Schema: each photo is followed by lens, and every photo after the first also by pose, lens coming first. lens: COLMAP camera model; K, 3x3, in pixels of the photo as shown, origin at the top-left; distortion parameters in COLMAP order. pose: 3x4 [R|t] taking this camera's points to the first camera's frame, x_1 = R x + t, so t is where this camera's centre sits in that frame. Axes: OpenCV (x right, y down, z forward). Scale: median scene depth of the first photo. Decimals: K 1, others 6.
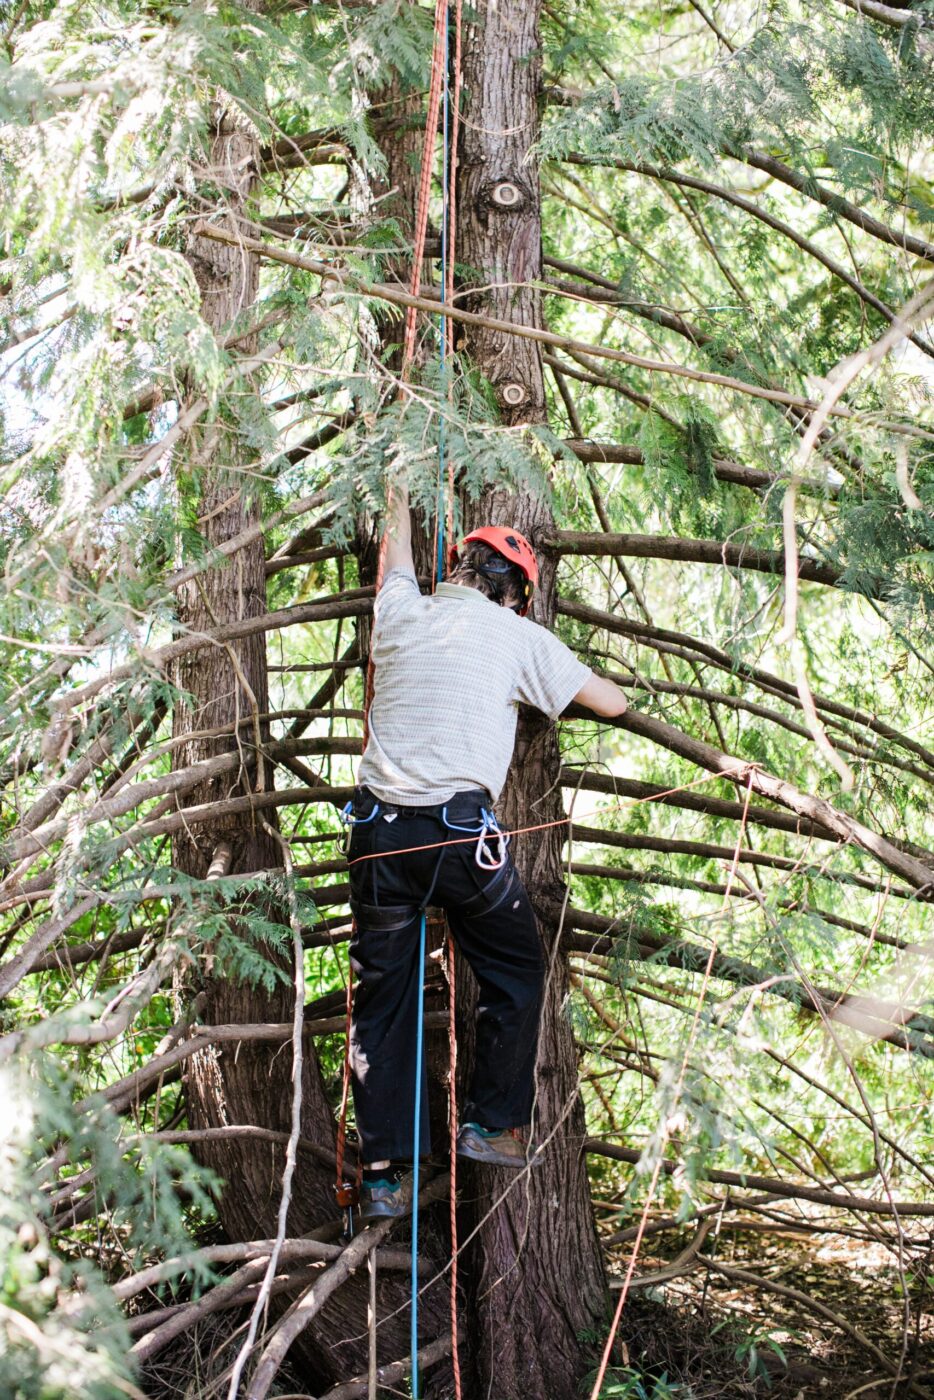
lens RADIAL K [[1875.8, 0, 466.8], [0, 1875.8, 662.4], [0, 0, 1]] dist [-0.087539, 0.040586]
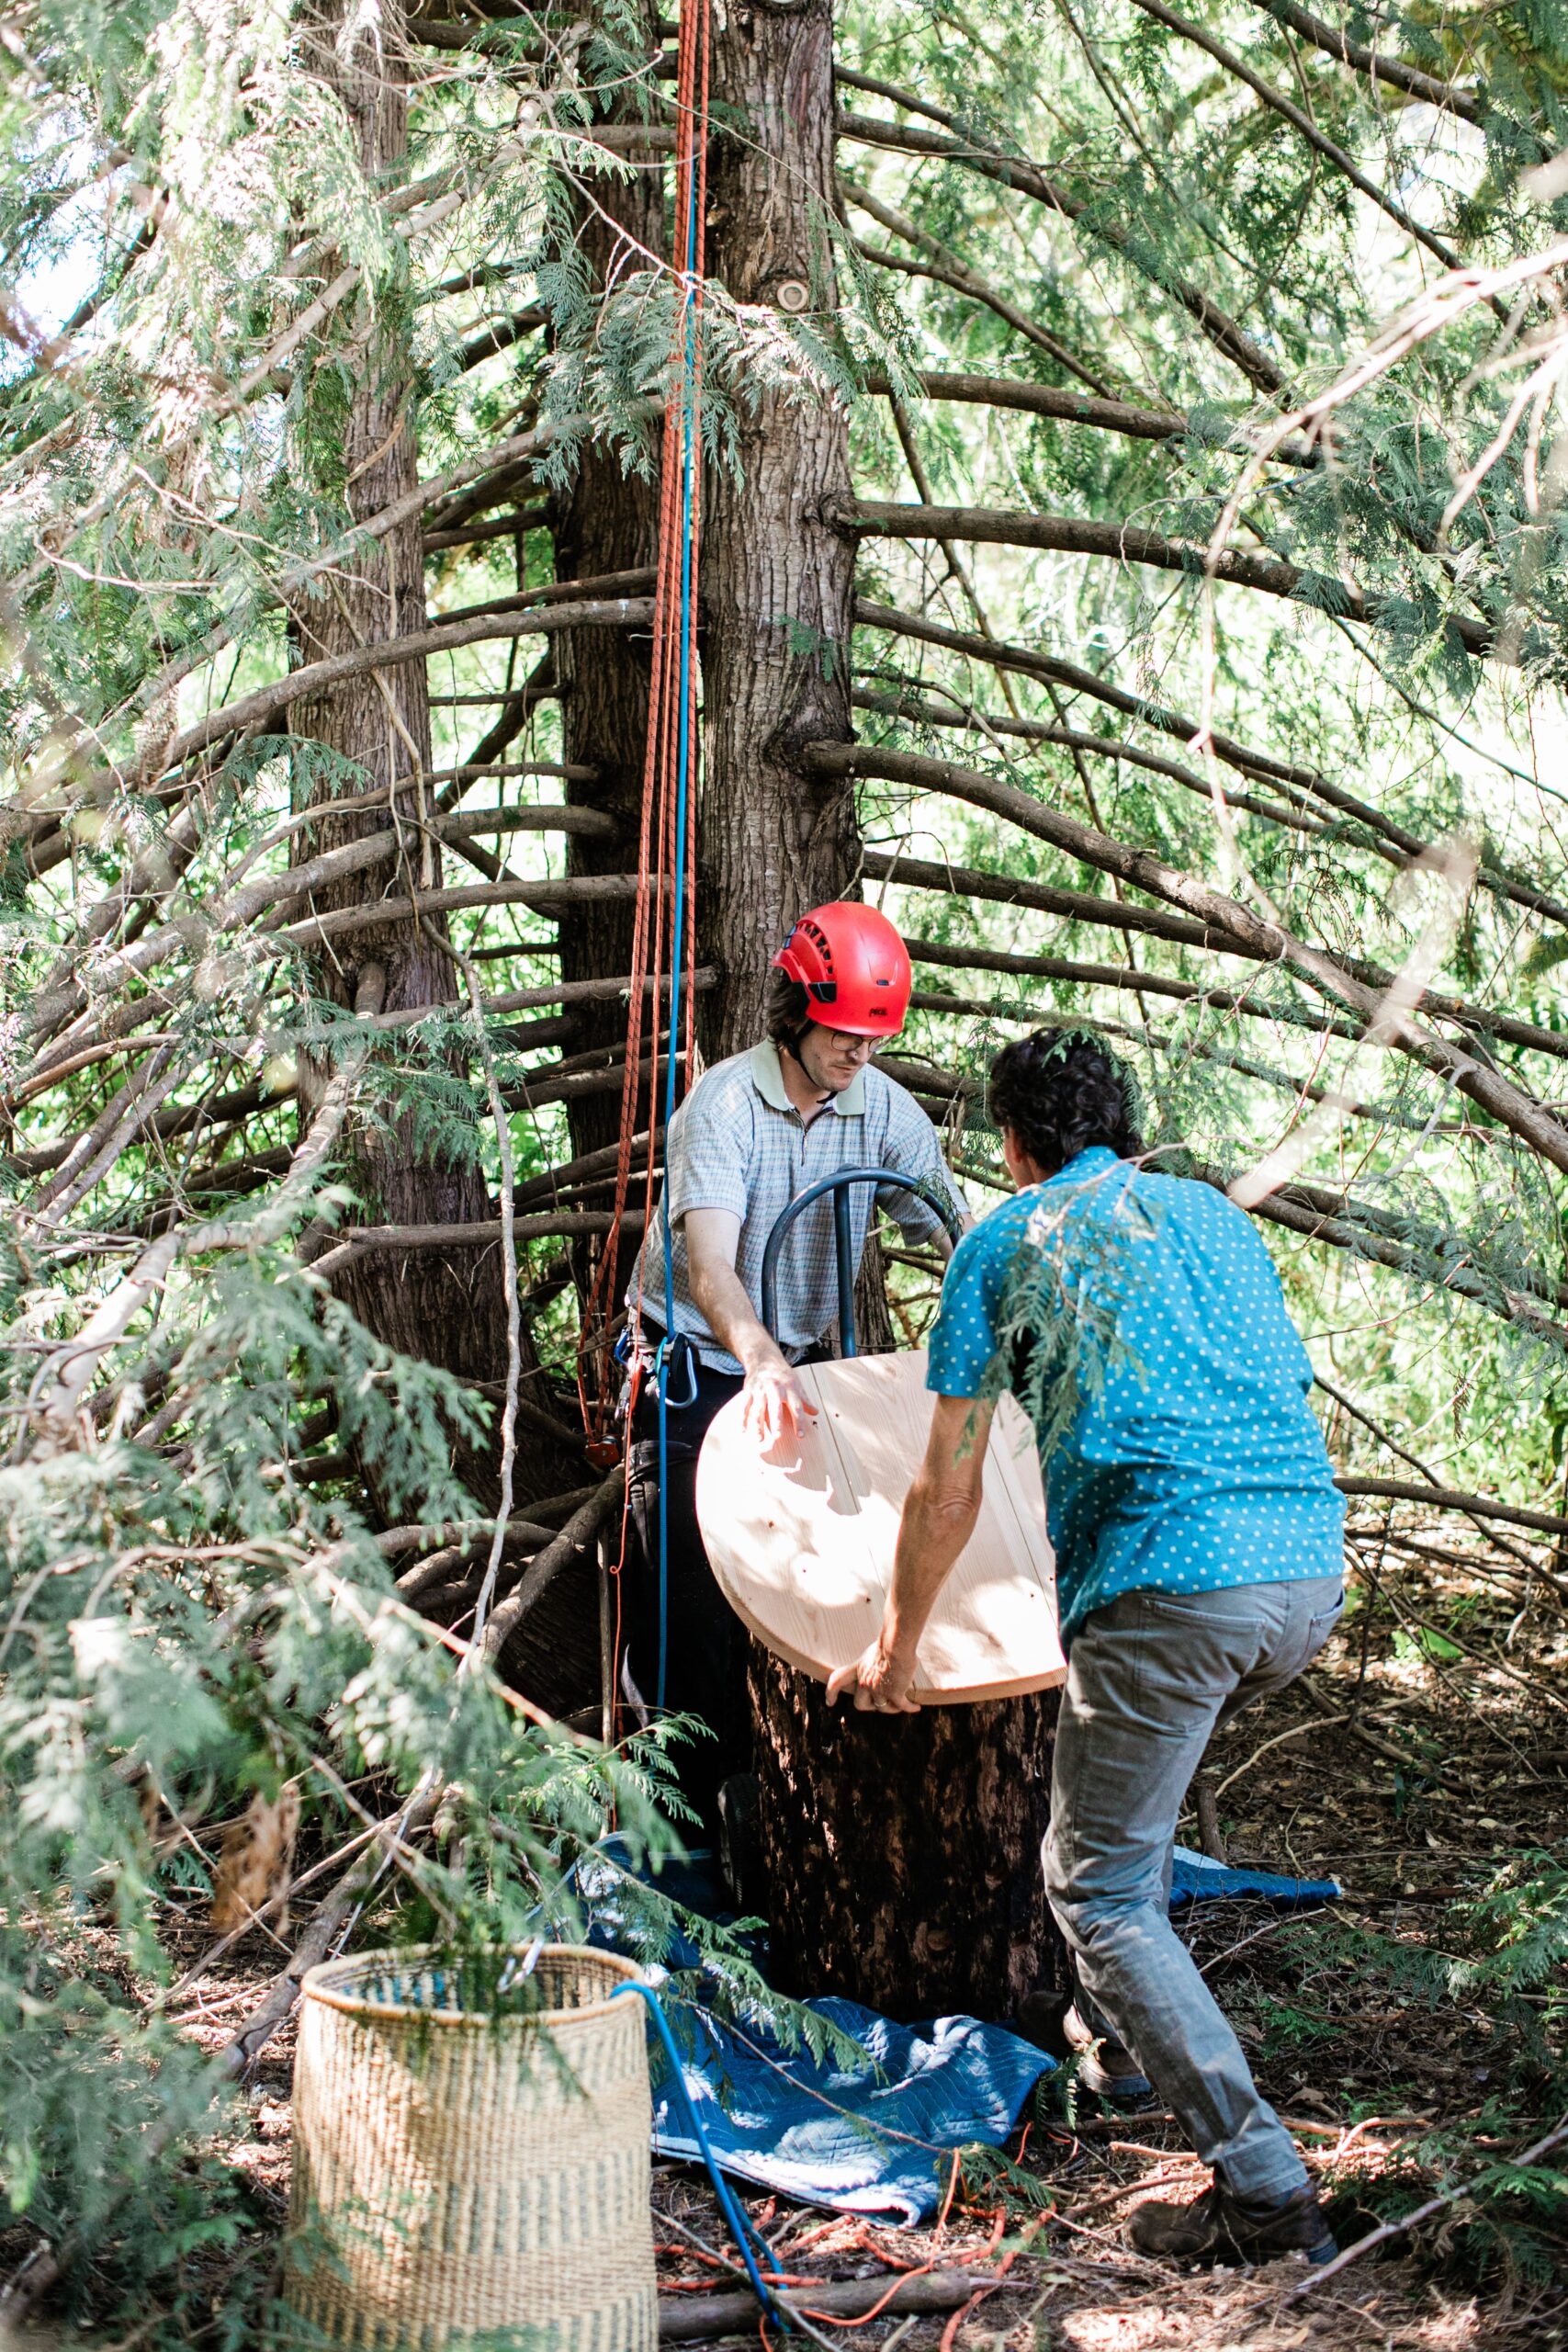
lens RADIAL K [[3151.1, 0, 783.6], [0, 3151.1, 1112.8], [0, 0, 1]] dist [-0.087539, 0.040586]
pose [[0.998928, -0.008888, 0.045426, -0.030298], [0.001989, 0.988726, 0.149725, -0.020966], [-0.046244, -0.149474, 0.987684, -0.143822]]
